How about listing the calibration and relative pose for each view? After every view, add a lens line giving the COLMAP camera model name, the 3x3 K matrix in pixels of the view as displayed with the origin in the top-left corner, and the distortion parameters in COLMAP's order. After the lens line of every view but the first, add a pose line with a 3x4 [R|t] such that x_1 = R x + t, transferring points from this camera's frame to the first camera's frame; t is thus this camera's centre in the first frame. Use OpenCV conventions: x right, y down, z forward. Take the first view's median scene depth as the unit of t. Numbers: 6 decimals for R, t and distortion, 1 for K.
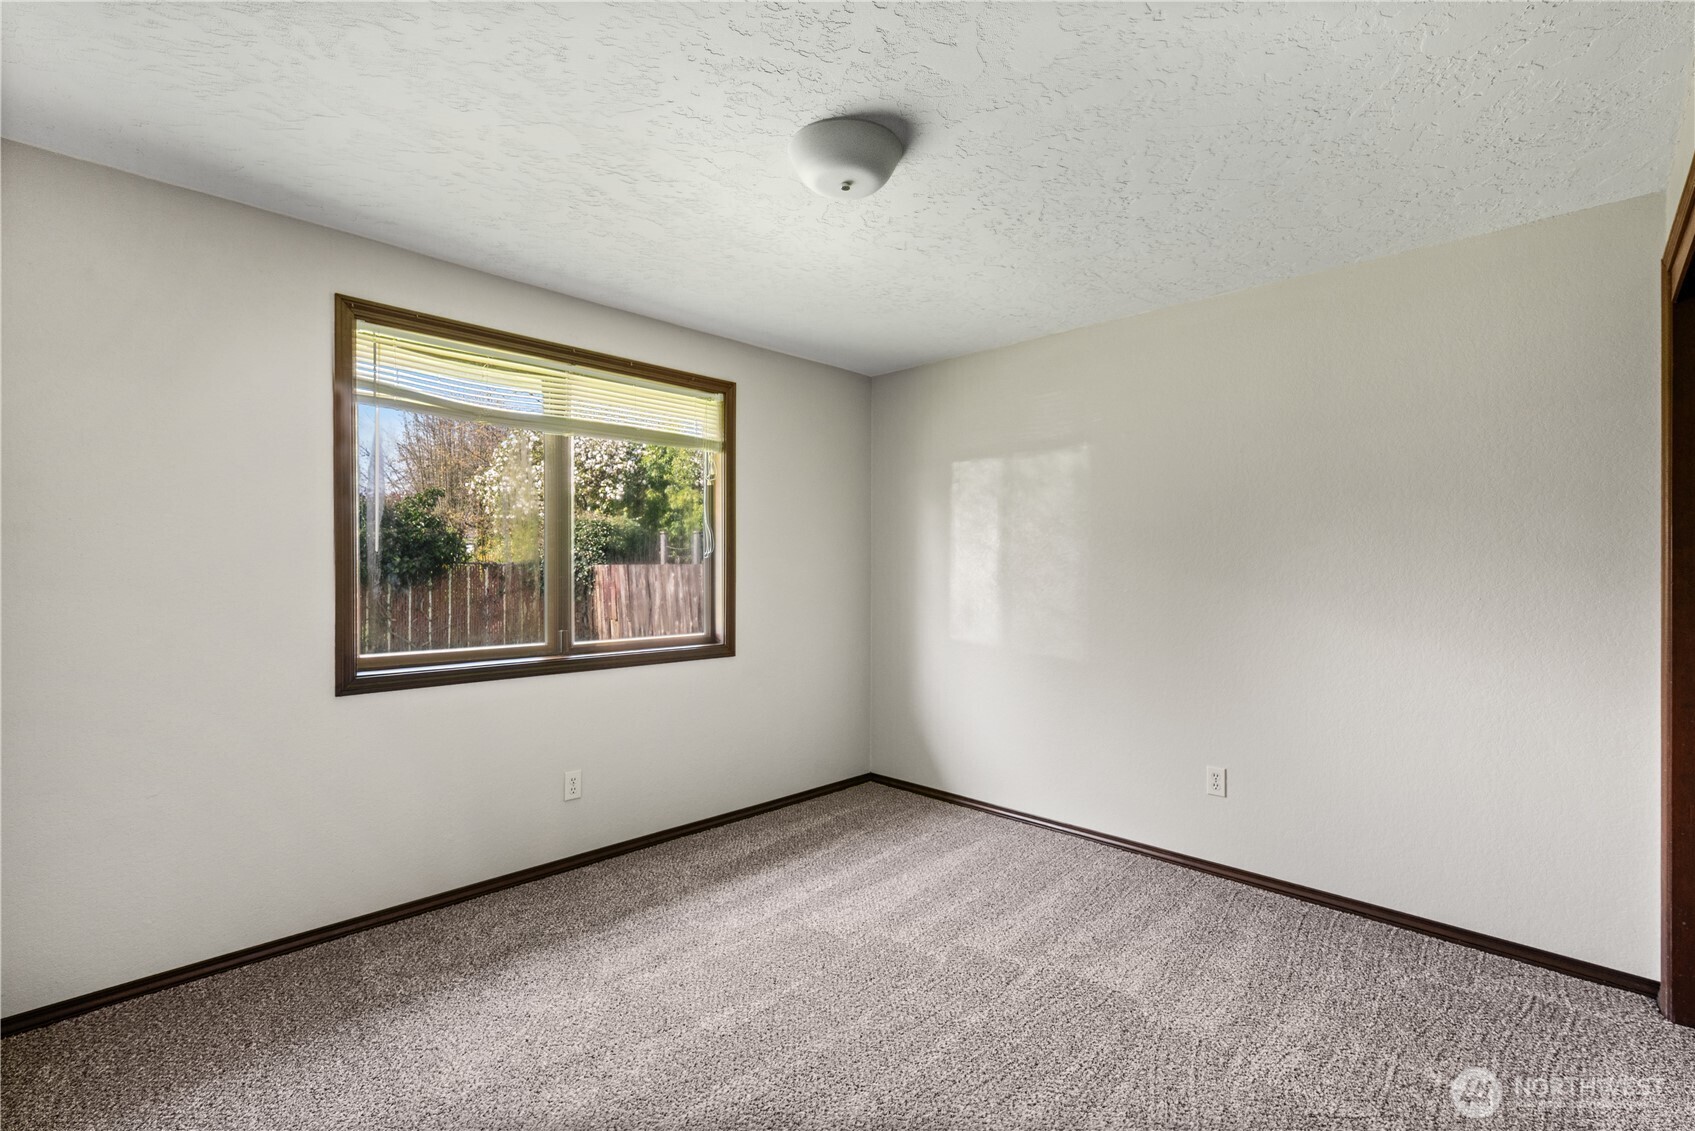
lens RADIAL K [[764.4, 0, 848.0], [0, 764.4, 572.3], [0, 0, 1]] dist [0.000699, 0.000038]
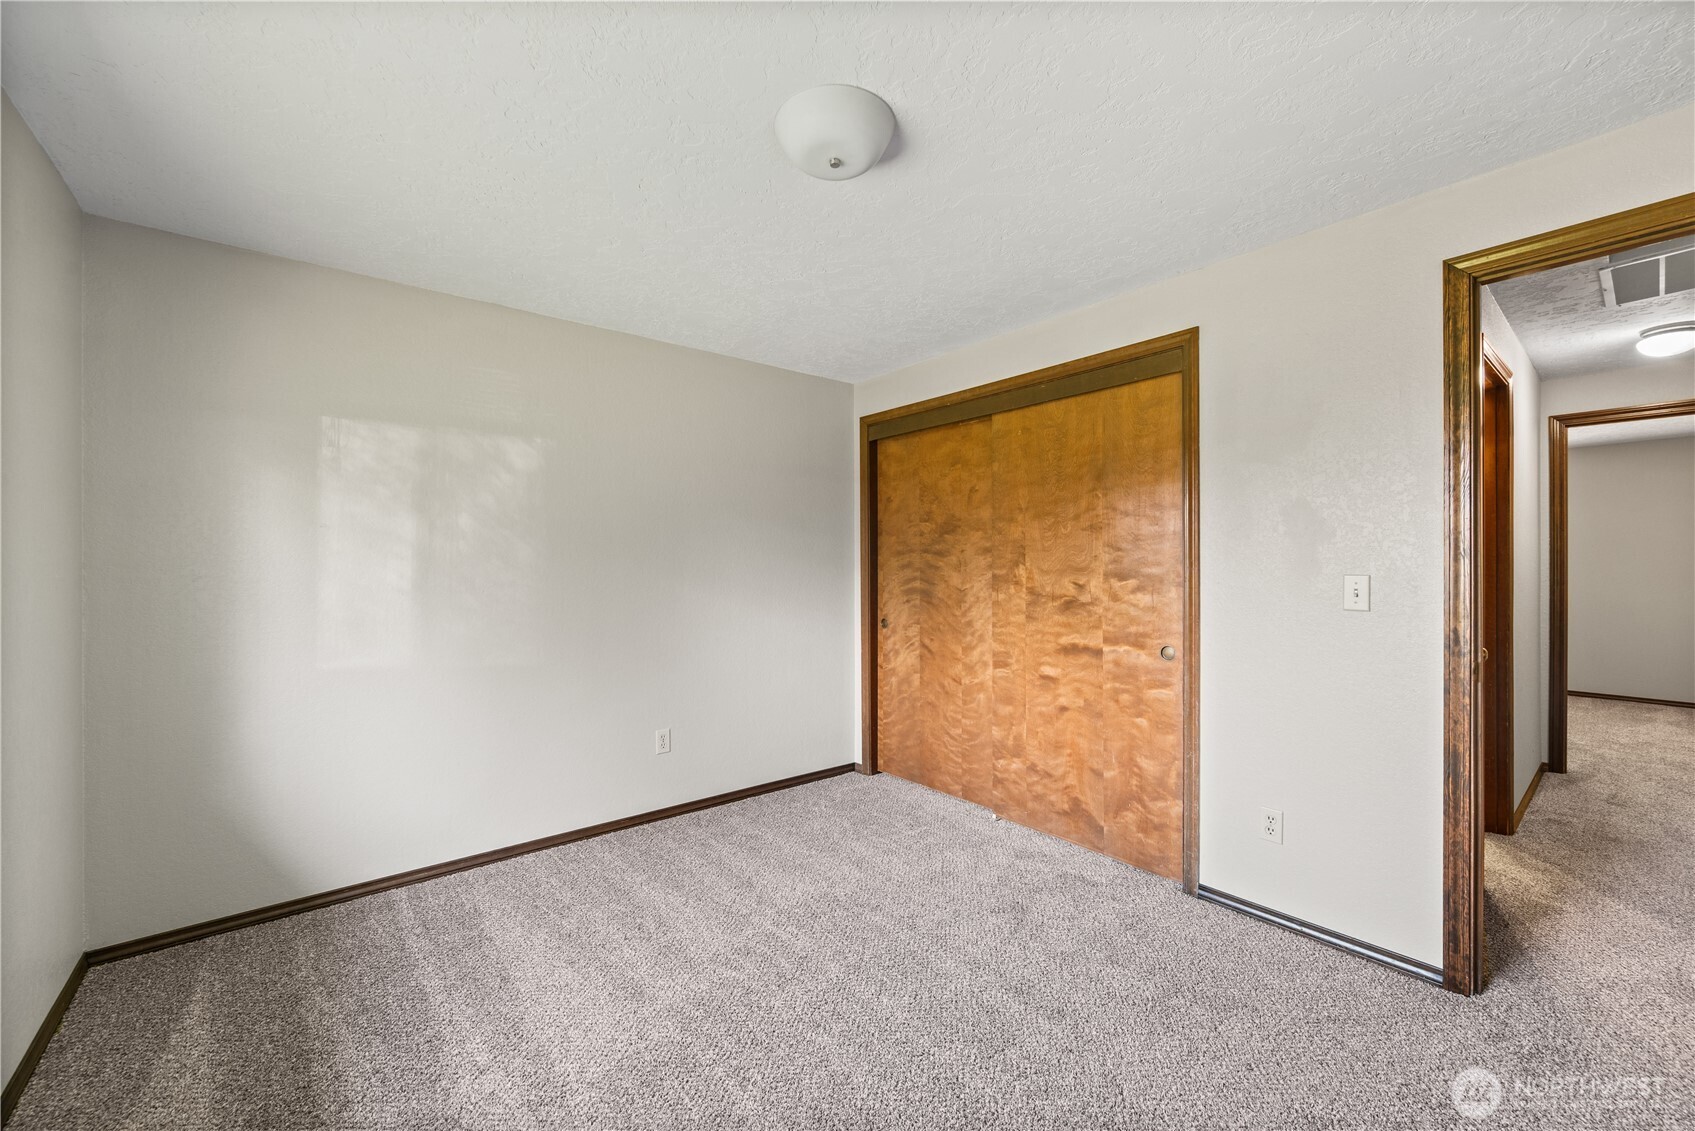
lens RADIAL K [[664.6, 0, 847.4], [0, 664.6, 567.4], [0, 0, 1]] dist [-0.012424, 0.000121]
pose [[0.085133, -0.005333, 0.996355, -0.488503], [0.007595, 0.999960, 0.004703, -0.006072], [-0.996341, 0.007166, 0.085171, 0.552658]]
